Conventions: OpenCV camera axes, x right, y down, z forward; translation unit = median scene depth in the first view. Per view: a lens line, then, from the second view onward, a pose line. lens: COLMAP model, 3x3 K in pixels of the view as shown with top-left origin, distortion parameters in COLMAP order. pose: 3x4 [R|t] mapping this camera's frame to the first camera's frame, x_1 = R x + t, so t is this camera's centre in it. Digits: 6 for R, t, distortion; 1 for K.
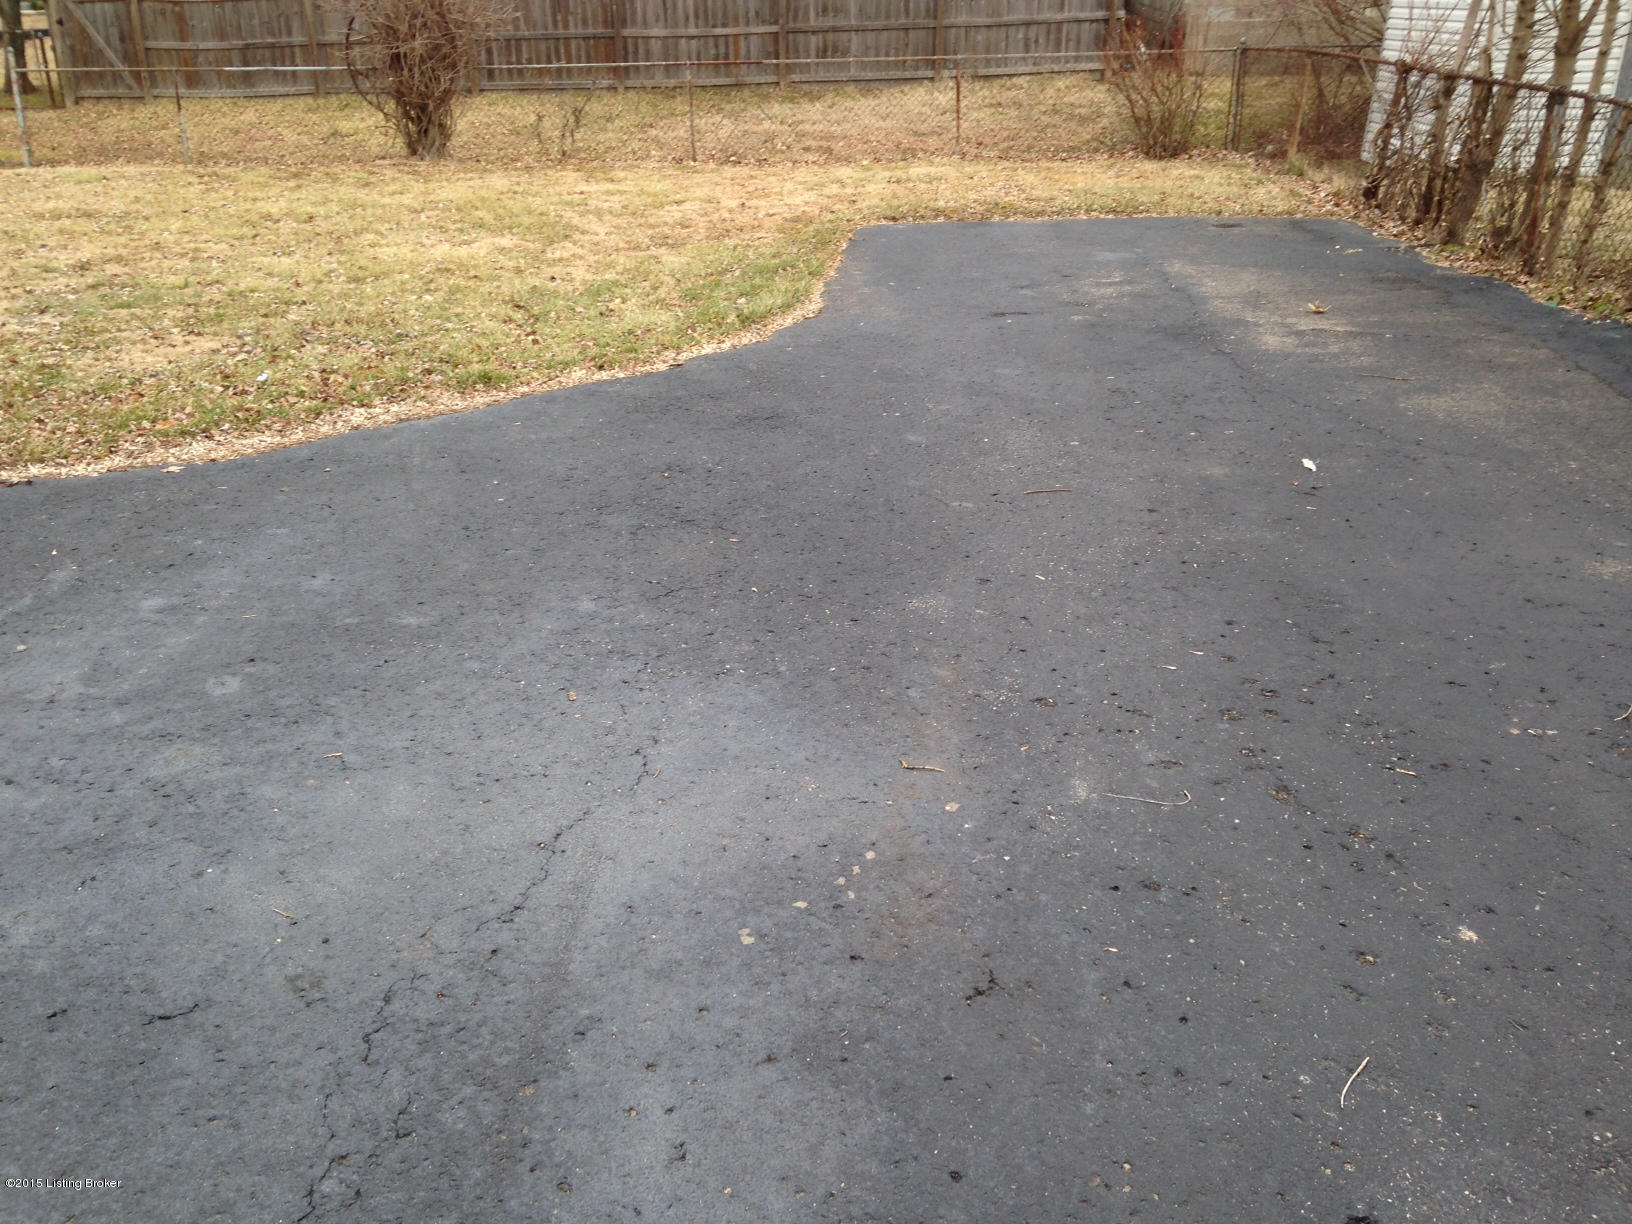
lens RADIAL K [[1458.1, 0, 816.5], [0, 1458.1, 618.8], [0, 0, 1]] dist [0.168442, -0.241189]
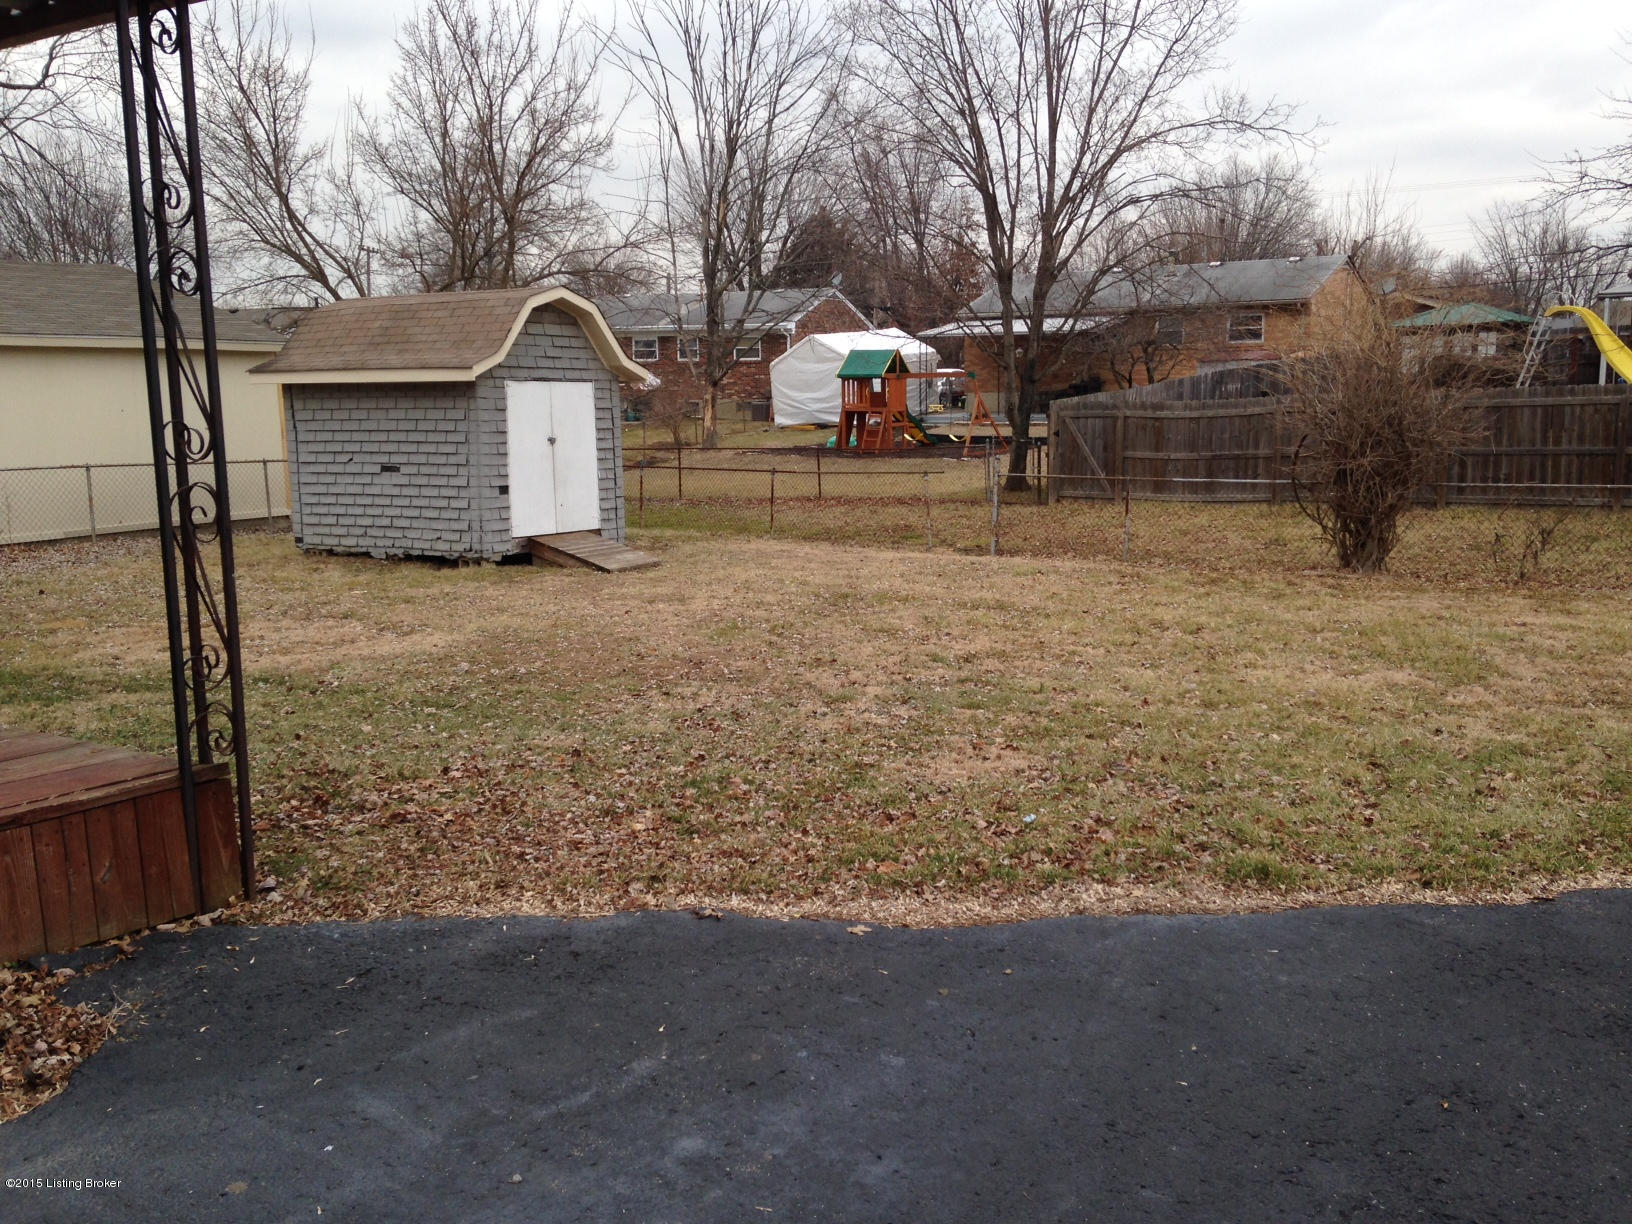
lens RADIAL K [[1458.1, 0, 816.5], [0, 1458.1, 618.8], [0, 0, 1]] dist [0.168442, -0.241189]
pose [[0.808203, 0.095876, -0.581047, 0.017598], [-0.237530, 0.955912, -0.172660, -0.053963], [0.538876, 0.277561, 0.795344, 0.107697]]
